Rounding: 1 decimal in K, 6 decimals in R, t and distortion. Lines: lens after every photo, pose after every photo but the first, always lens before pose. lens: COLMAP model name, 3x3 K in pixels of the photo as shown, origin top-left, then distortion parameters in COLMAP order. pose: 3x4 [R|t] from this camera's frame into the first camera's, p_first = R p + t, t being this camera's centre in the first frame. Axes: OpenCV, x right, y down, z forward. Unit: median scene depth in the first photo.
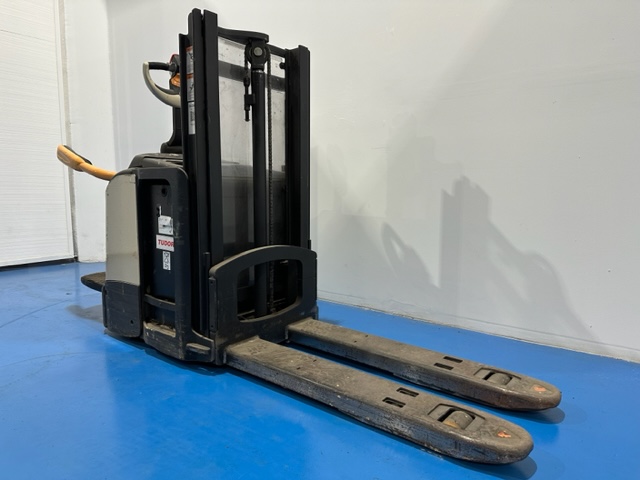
lens RADIAL K [[454.0, 0, 320.0], [0, 454.0, 240.0], [0, 0, 1]] dist [0.123246, -0.220383]
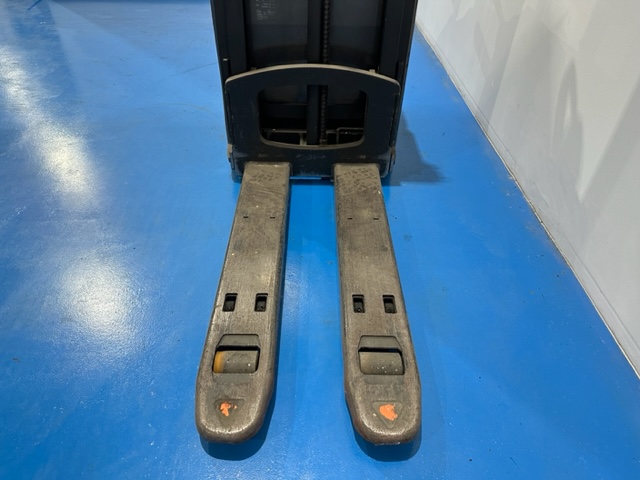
lens RADIAL K [[454.0, 0, 320.0], [0, 454.0, 240.0], [0, 0, 1]] dist [0.123246, -0.220383]
pose [[0.620960, 0.510726, -0.594615, 0.541408], [-0.102620, 0.805031, 0.584290, -0.216518], [0.777096, -0.301801, 0.552303, 0.483341]]
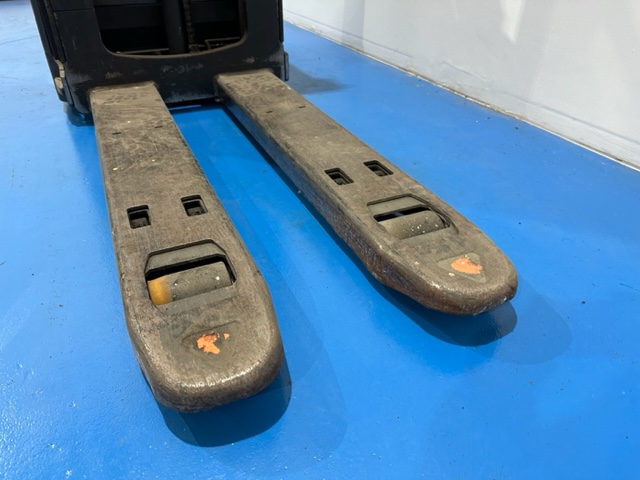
lens RADIAL K [[454.0, 0, 320.0], [0, 454.0, 240.0], [0, 0, 1]] dist [0.123246, -0.220383]
pose [[0.890708, 0.253204, -0.377528, 0.400017], [-0.050667, 0.880628, 0.471091, 0.081692], [0.451744, -0.400476, 0.797212, 0.472238]]
